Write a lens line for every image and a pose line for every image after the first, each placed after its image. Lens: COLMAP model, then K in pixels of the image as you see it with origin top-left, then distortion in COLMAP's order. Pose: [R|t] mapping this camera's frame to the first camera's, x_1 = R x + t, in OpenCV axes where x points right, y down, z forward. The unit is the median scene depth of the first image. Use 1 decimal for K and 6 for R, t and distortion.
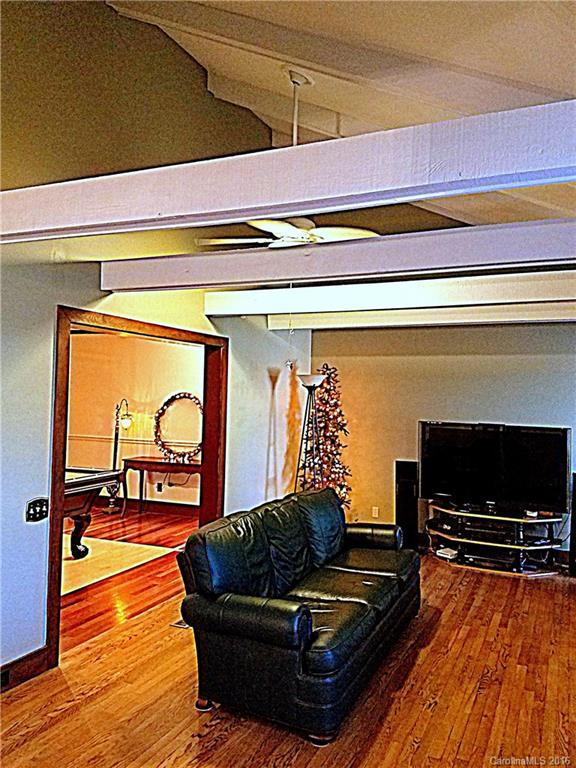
lens RADIAL K [[612.2, 0, 288.2], [0, 612.2, 383.6], [0, 0, 1]] dist [0.056064, -0.076769]
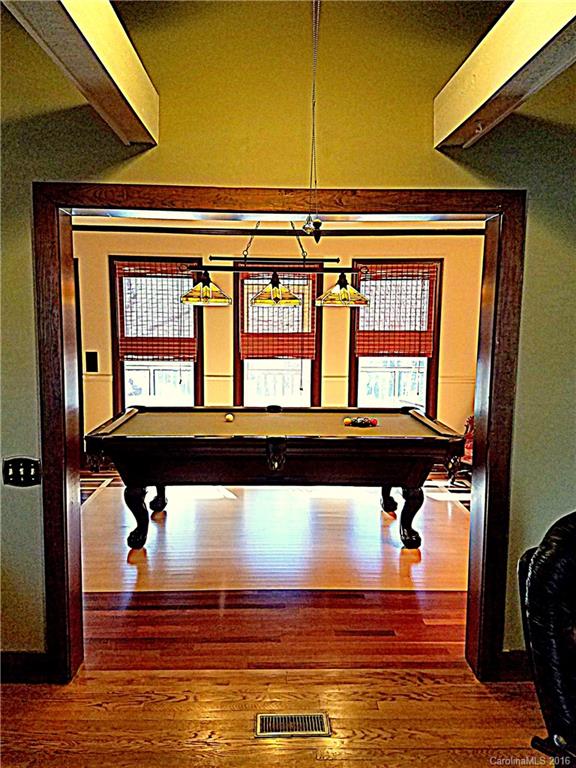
lens RADIAL K [[612.2, 0, 287.6], [0, 612.2, 380.8], [0, 0, 1]] dist [0.056064, -0.076769]
pose [[0.423017, 0.093270, -0.901309, 0.364223], [0.013514, 0.993928, 0.109198, 0.018552], [0.906021, -0.058373, 0.419188, 0.930522]]
